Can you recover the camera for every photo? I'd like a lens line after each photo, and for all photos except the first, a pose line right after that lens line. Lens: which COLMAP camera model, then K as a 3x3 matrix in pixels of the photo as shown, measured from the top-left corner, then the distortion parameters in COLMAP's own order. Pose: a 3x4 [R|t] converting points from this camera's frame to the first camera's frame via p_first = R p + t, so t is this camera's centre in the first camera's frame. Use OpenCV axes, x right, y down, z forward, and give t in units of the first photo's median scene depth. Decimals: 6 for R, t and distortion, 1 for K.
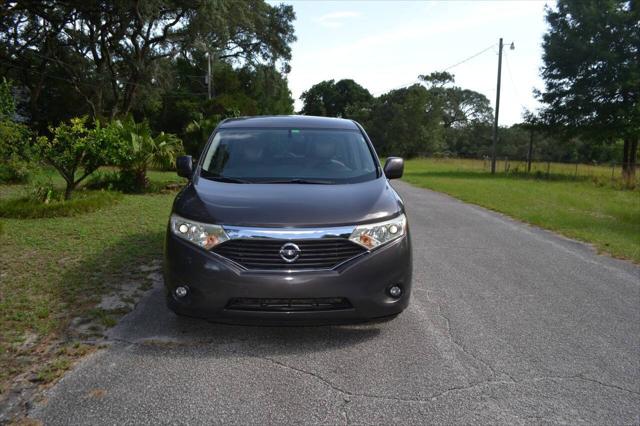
lens RADIAL K [[509.5, 0, 318.7], [0, 509.5, 225.5], [0, 0, 1]] dist [-0.106523, 0.047014]
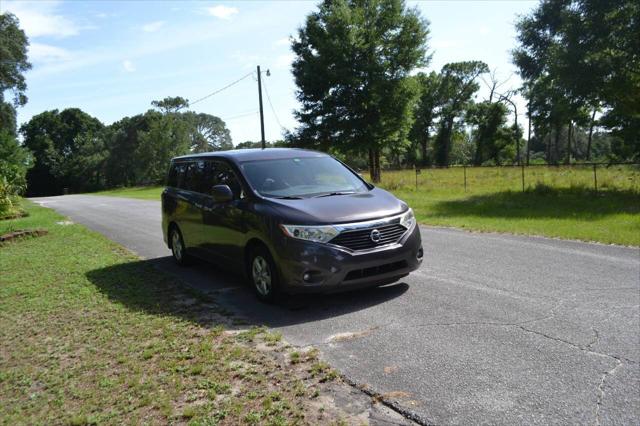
lens RADIAL K [[517.5, 0, 308.3], [0, 517.5, 213.5], [0, 0, 1]] dist [-0.069004, 0.002828]
pose [[0.871758, -0.119726, 0.475082, -0.108069], [0.153793, 0.987541, -0.033334, -0.003523], [-0.465172, 0.102124, 0.879310, -0.008333]]
